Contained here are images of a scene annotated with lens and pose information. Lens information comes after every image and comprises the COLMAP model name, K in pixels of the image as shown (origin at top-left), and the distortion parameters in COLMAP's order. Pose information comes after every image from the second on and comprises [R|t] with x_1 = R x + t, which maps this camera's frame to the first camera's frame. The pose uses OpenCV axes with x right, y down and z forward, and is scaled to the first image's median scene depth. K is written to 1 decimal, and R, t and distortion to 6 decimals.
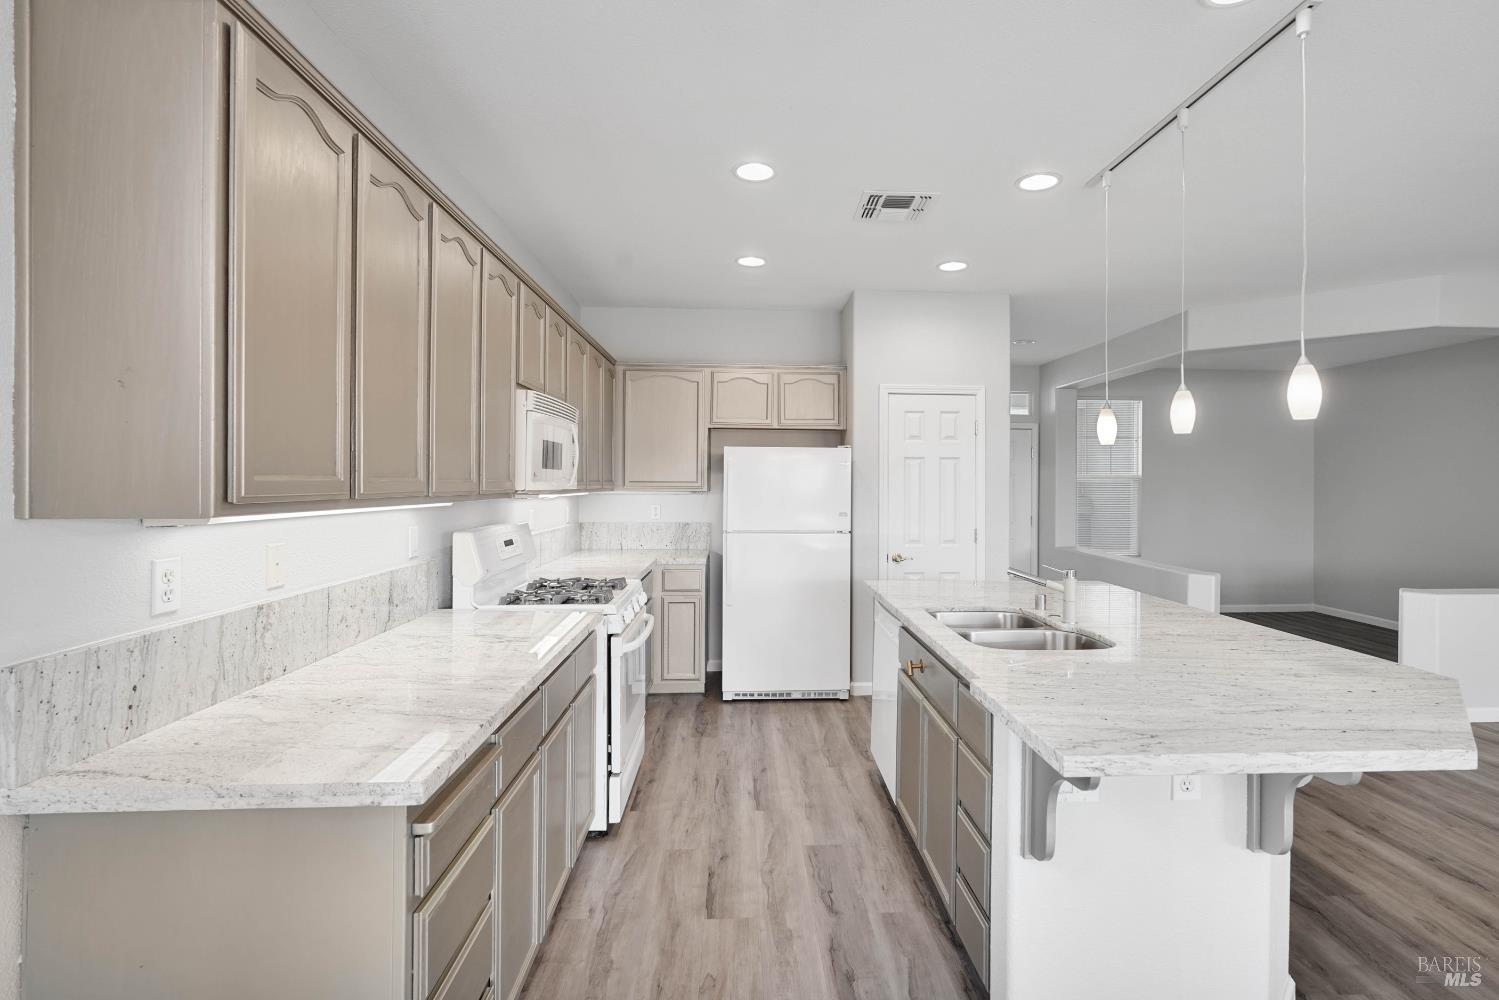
lens RADIAL K [[703.2, 0, 789.8], [0, 703.2, 476.0], [0, 0, 1]] dist [-0.015810, 0.002016]
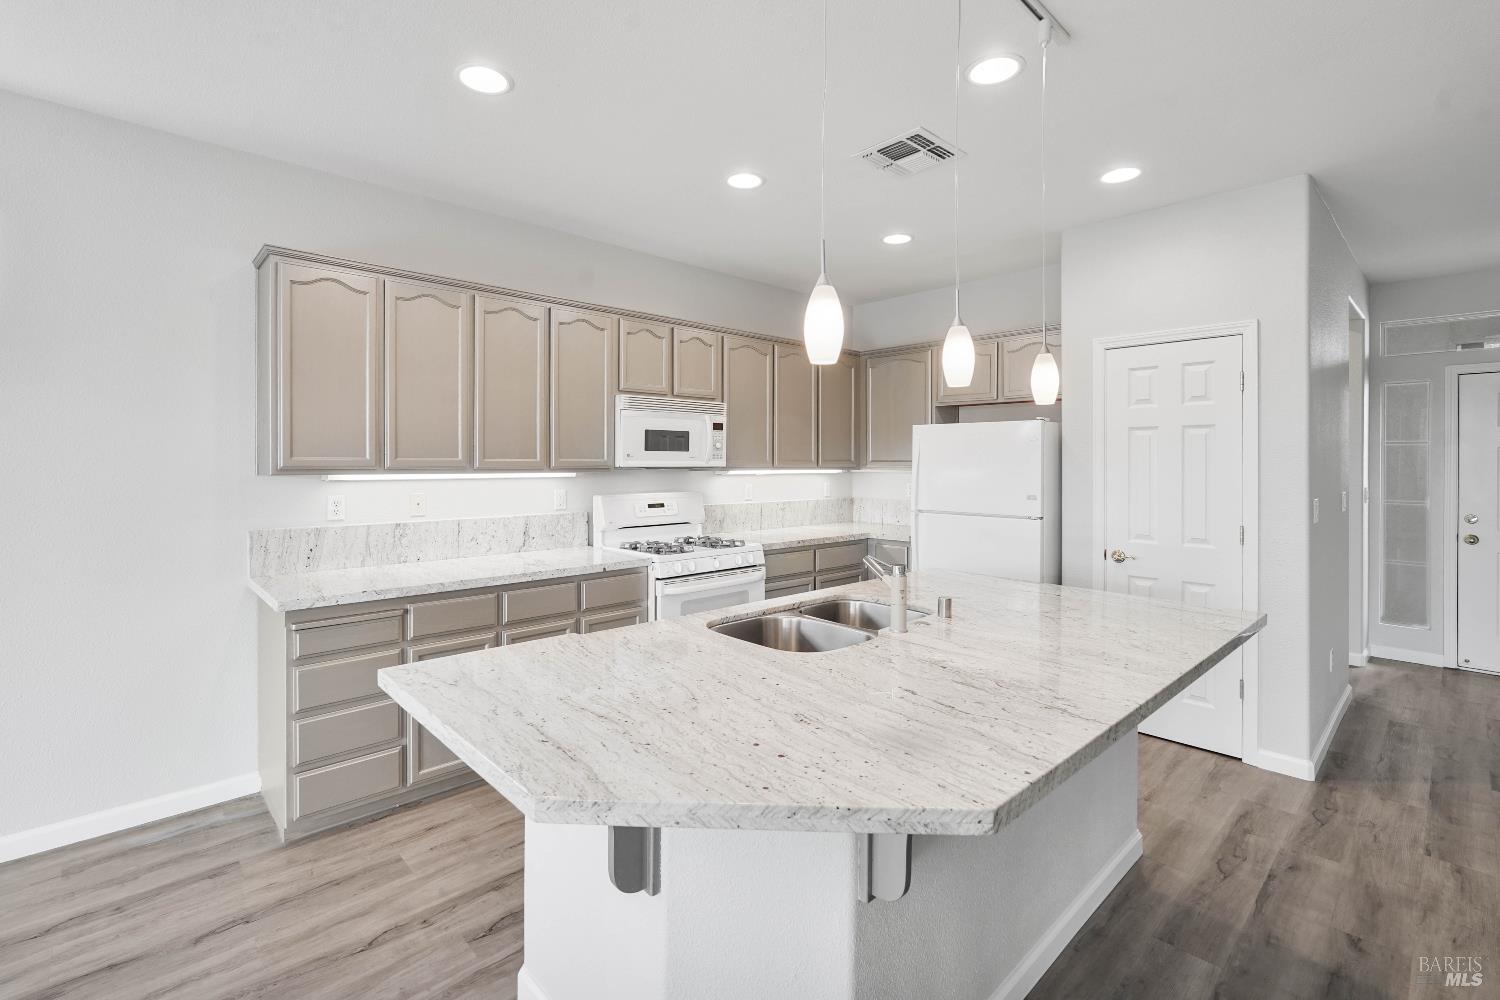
lens RADIAL K [[674.4, 0, 751.6], [0, 674.4, 458.4], [0, 0, 1]] dist [-0.015440, 0.005149]
pose [[0.631217, -0.012695, -0.775502, 0.575078], [0.009866, 0.999917, -0.008339, 0.011680], [0.775543, -0.002387, 0.631290, 0.247045]]
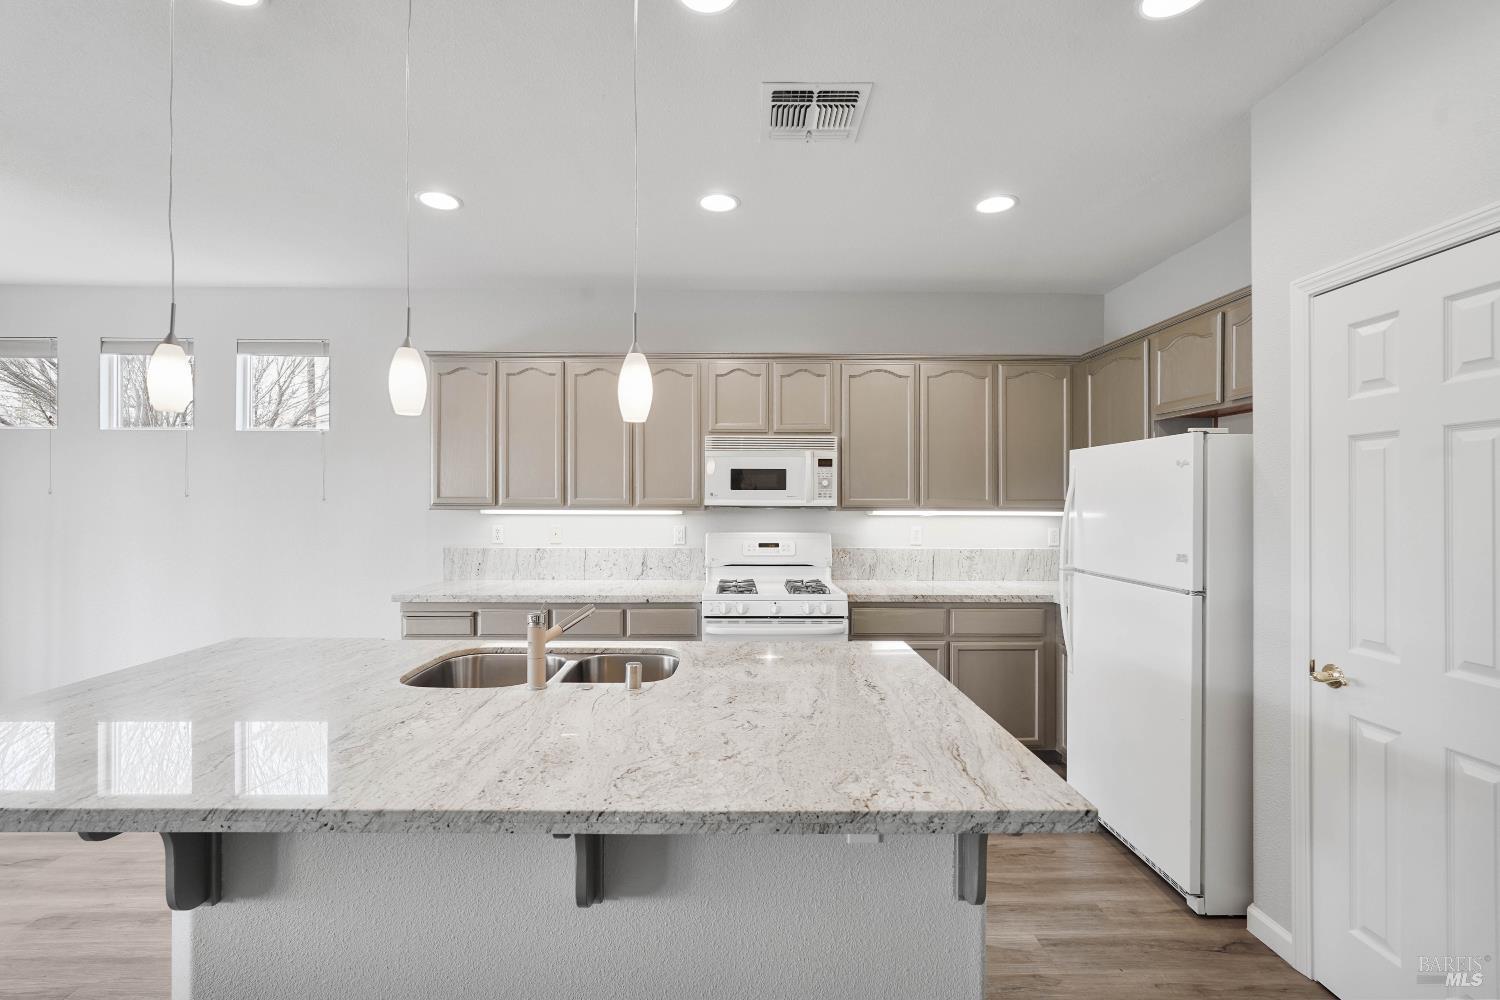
lens RADIAL K [[674.4, 0, 739.0], [0, 674.4, 495.9], [0, 0, 1]] dist [-0.015440, 0.005149]
pose [[-0.058843, -0.018038, -0.998104, 0.697410], [0.002669, 0.999830, -0.018227, 0.017975], [0.998264, -0.003737, -0.058785, 0.799981]]
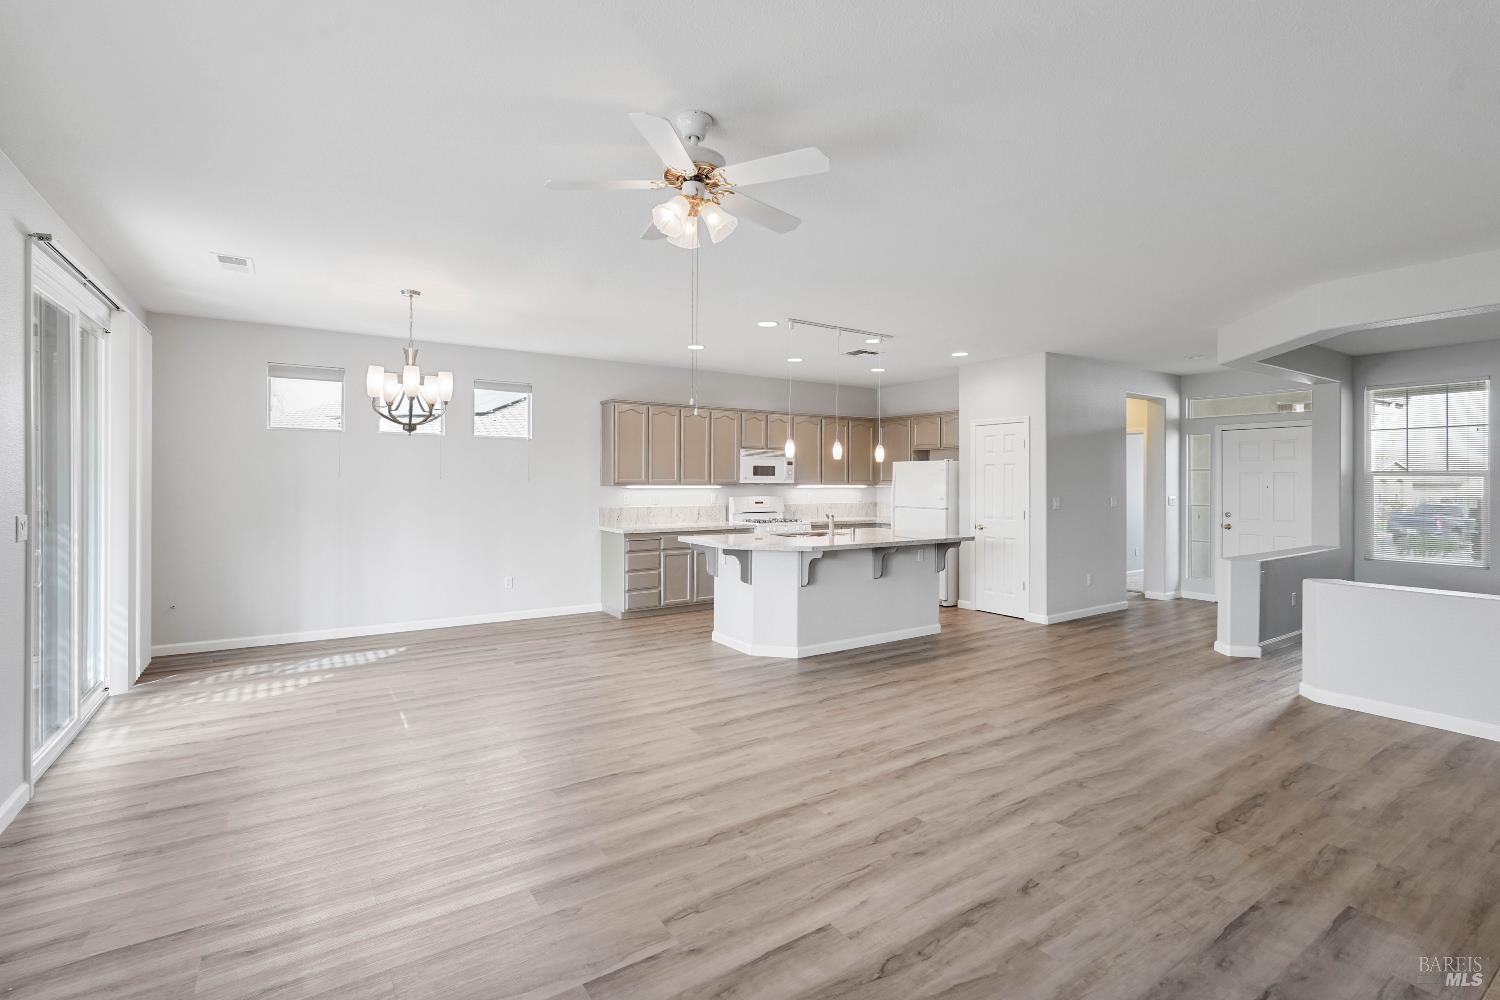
lens RADIAL K [[674.4, 0, 753.6], [0, 674.4, 473.9], [0, 0, 1]] dist [-0.015440, 0.005149]
pose [[0.489568, -0.015063, -0.871835, 1.491199], [0.006890, 0.999886, -0.013406, 0.013325], [0.871938, 0.000557, 0.489616, -0.250510]]
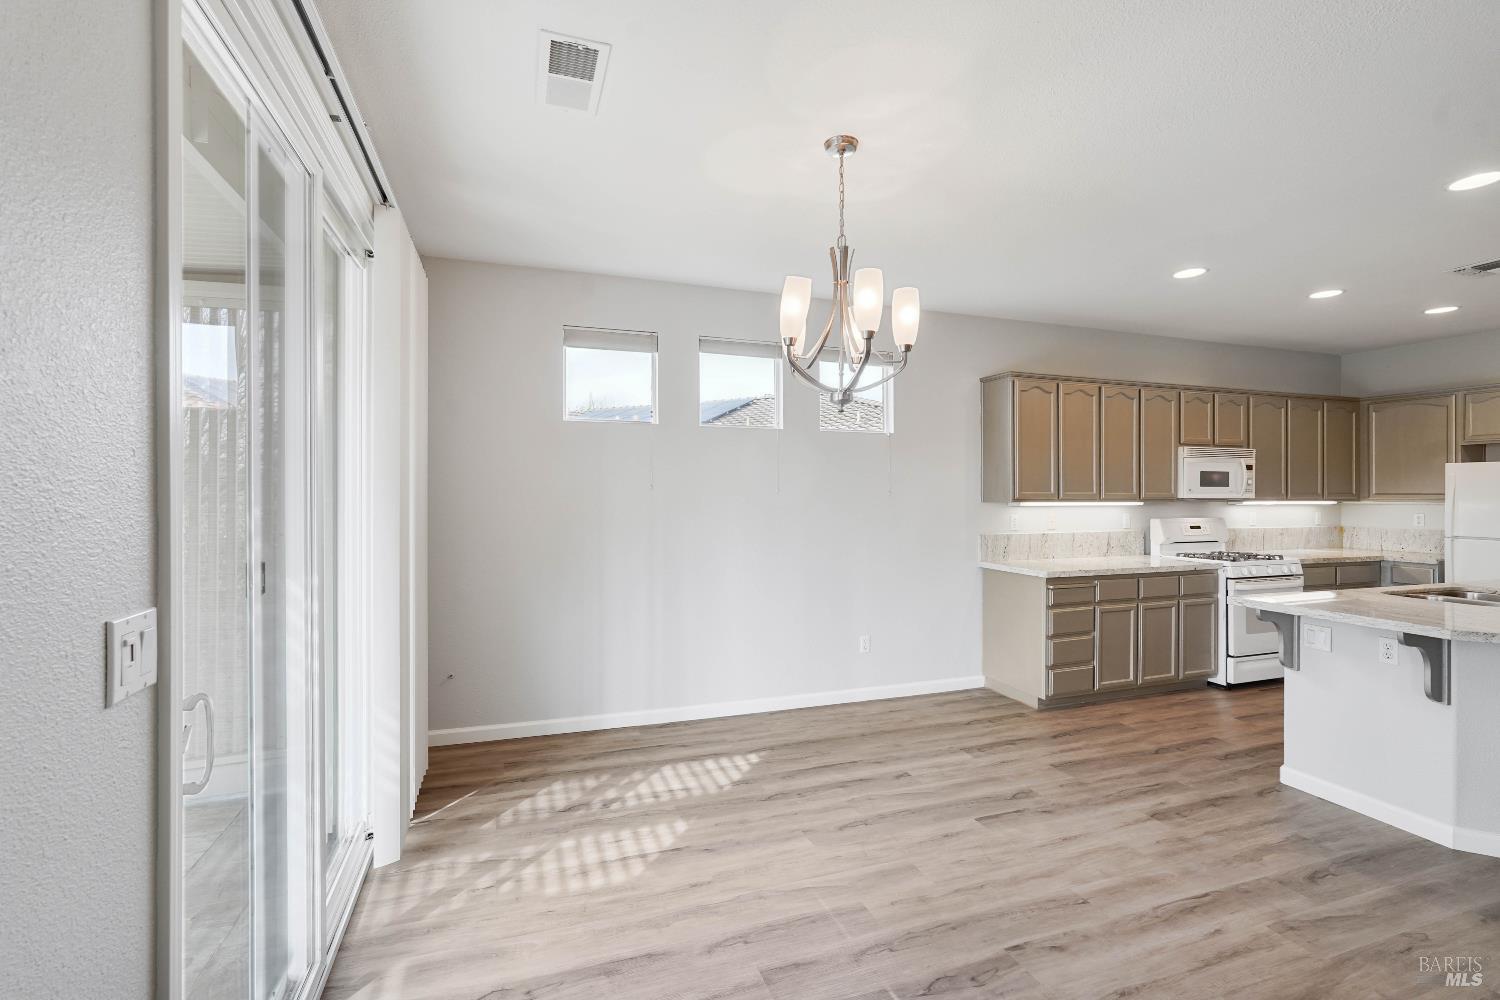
lens RADIAL K [[674.4, 0, 755.3], [0, 674.4, 481.0], [0, 0, 1]] dist [-0.015440, 0.005149]
pose [[0.257419, -0.022295, -0.966043, 0.774219], [0.005136, 0.999751, -0.021704, 0.004586], [0.966286, 0.000625, 0.257470, -0.435841]]
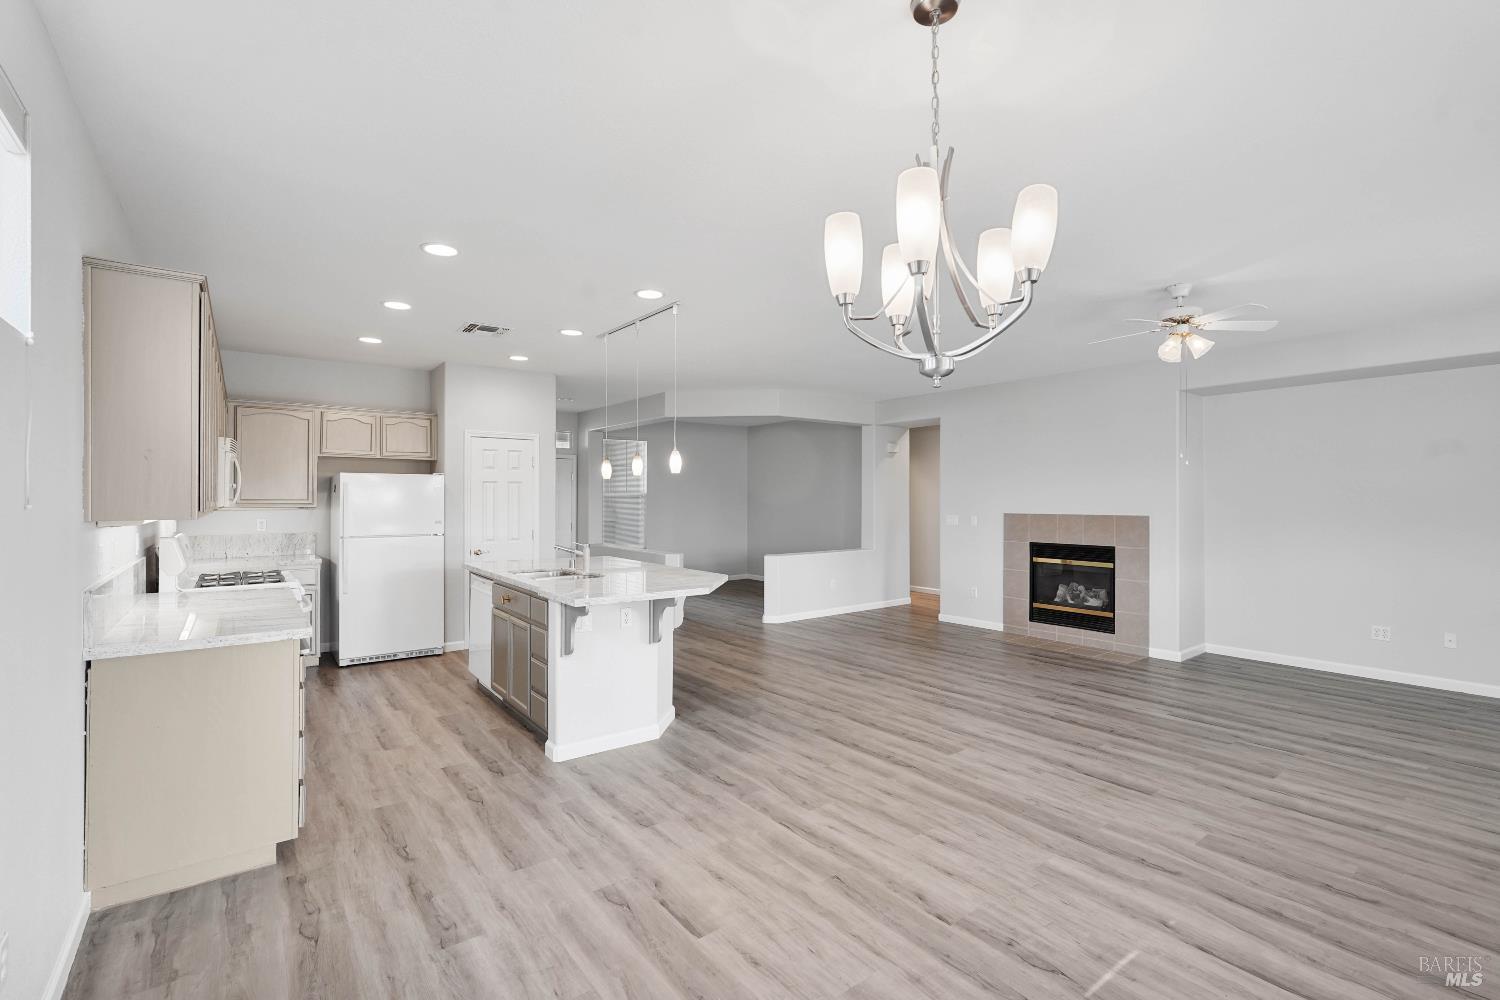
lens RADIAL K [[674.4, 0, 730.7], [0, 674.4, 491.1], [0, 0, 1]] dist [-0.015440, 0.005149]
pose [[0.849156, -0.002045, 0.528138, -0.152828], [0.002441, 0.999997, -0.000052, -0.006302], [-0.528136, 0.001333, 0.849159, -0.496522]]
